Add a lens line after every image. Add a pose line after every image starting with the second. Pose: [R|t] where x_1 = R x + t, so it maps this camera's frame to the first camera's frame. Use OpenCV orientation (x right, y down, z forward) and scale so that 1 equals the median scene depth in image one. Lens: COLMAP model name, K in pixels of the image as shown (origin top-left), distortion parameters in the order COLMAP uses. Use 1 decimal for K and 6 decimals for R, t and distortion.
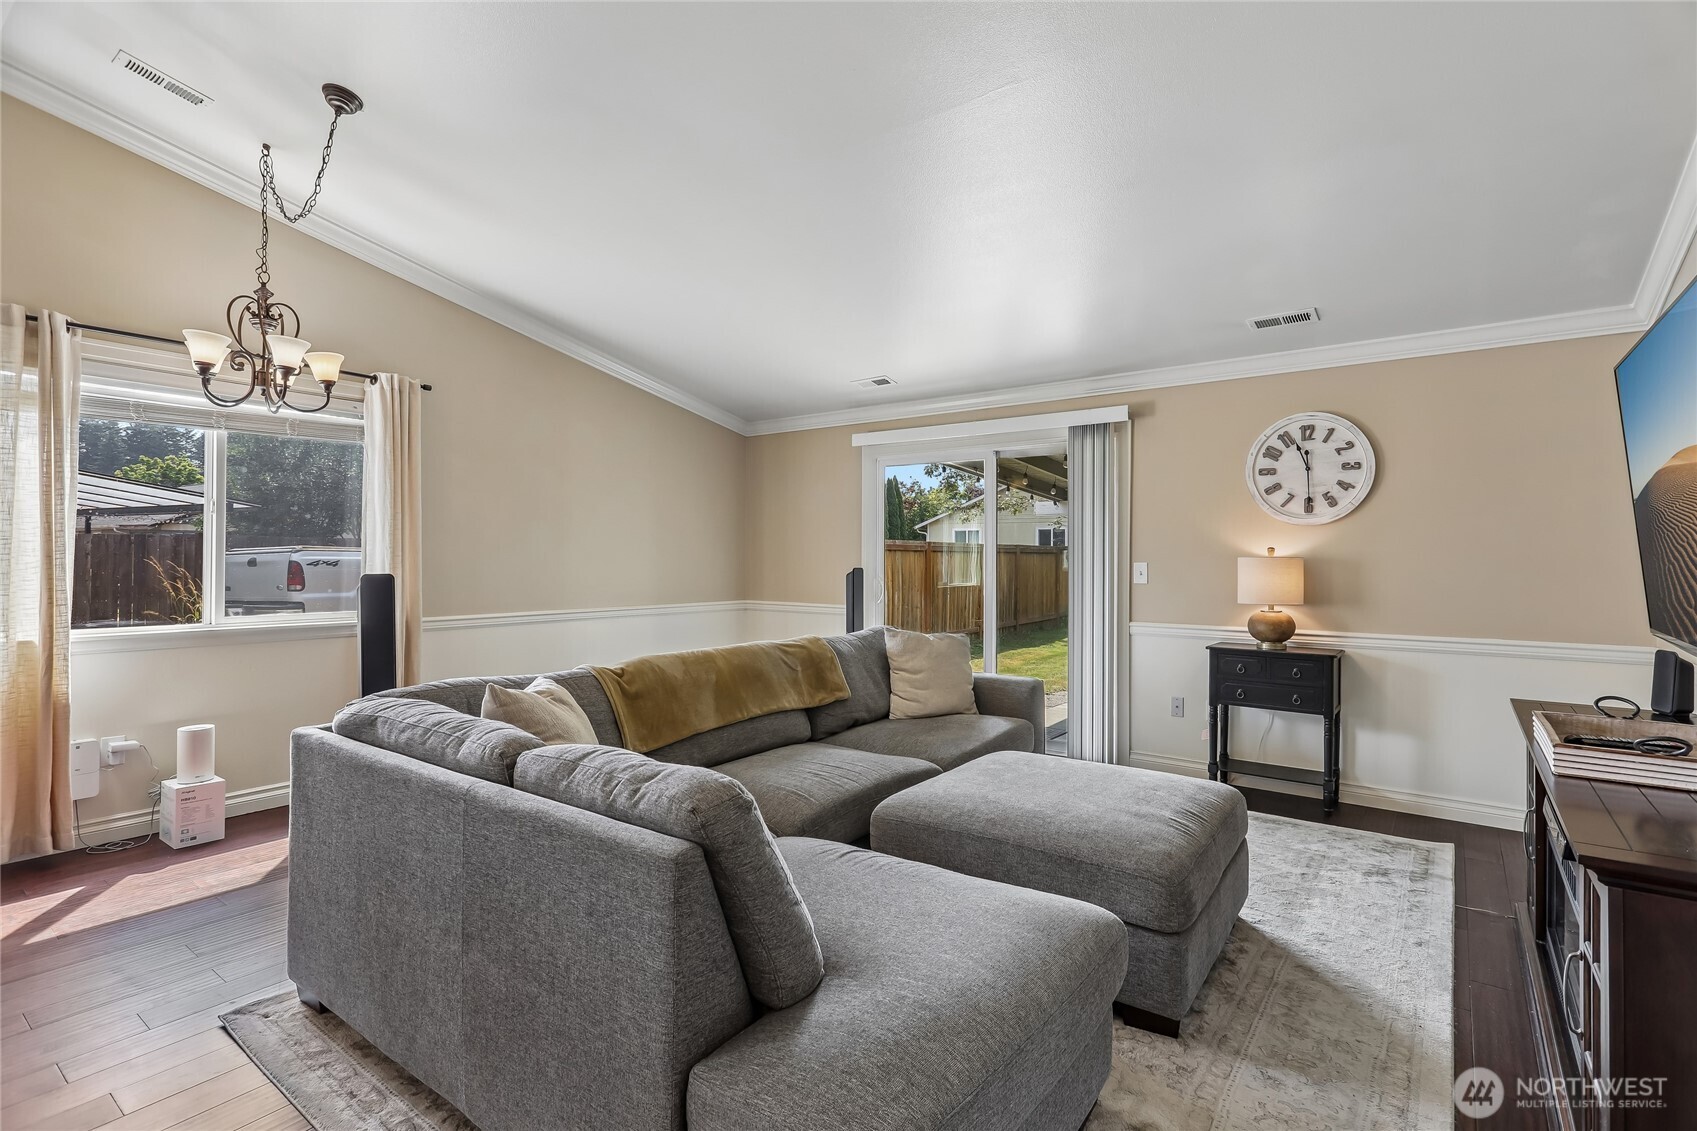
lens RADIAL K [[797.8, 0, 842.5], [0, 797.8, 554.2], [0, 0, 1]] dist [-0.004893, 0.000851]
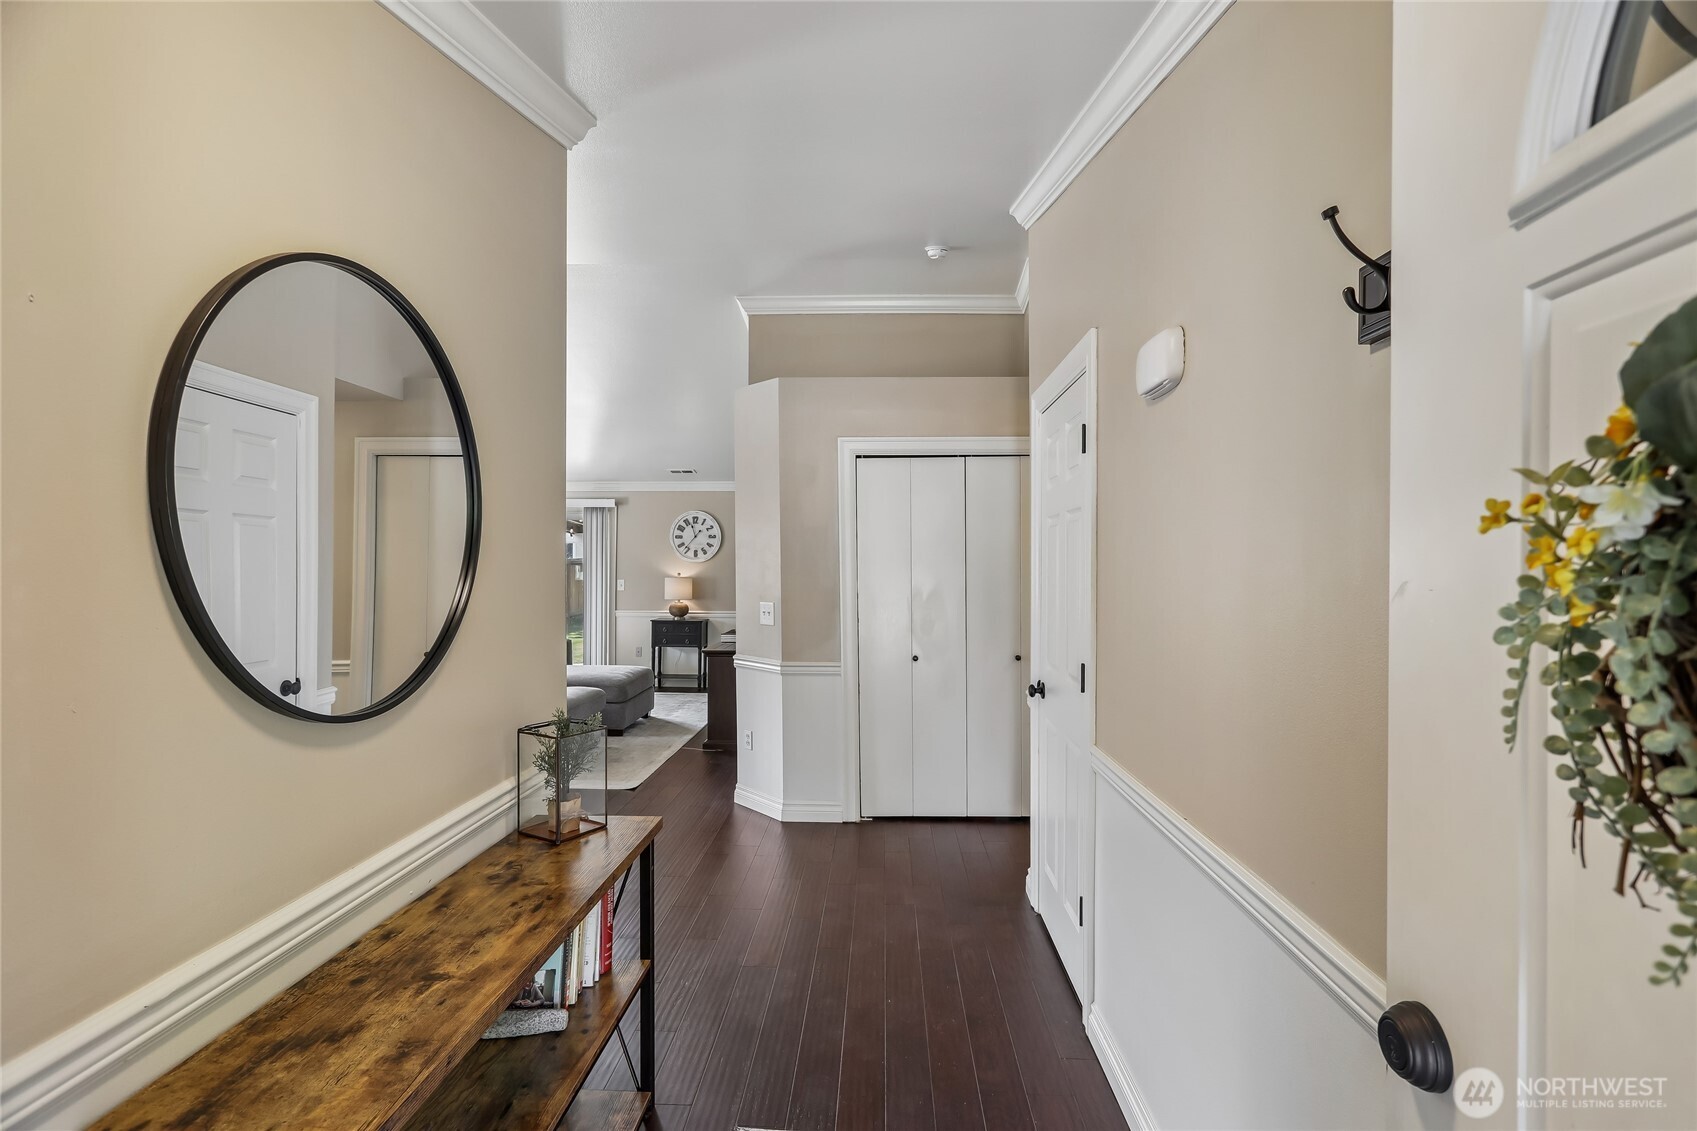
lens RADIAL K [[797.8, 0, 848.5], [0, 797.8, 559.3], [0, 0, 1]] dist [-0.004893, 0.000851]
pose [[0.819130, -0.001478, 0.573606, -0.327627], [-0.003124, 0.999970, 0.007037, -0.062494], [-0.573599, -0.007556, 0.819101, -1.037442]]
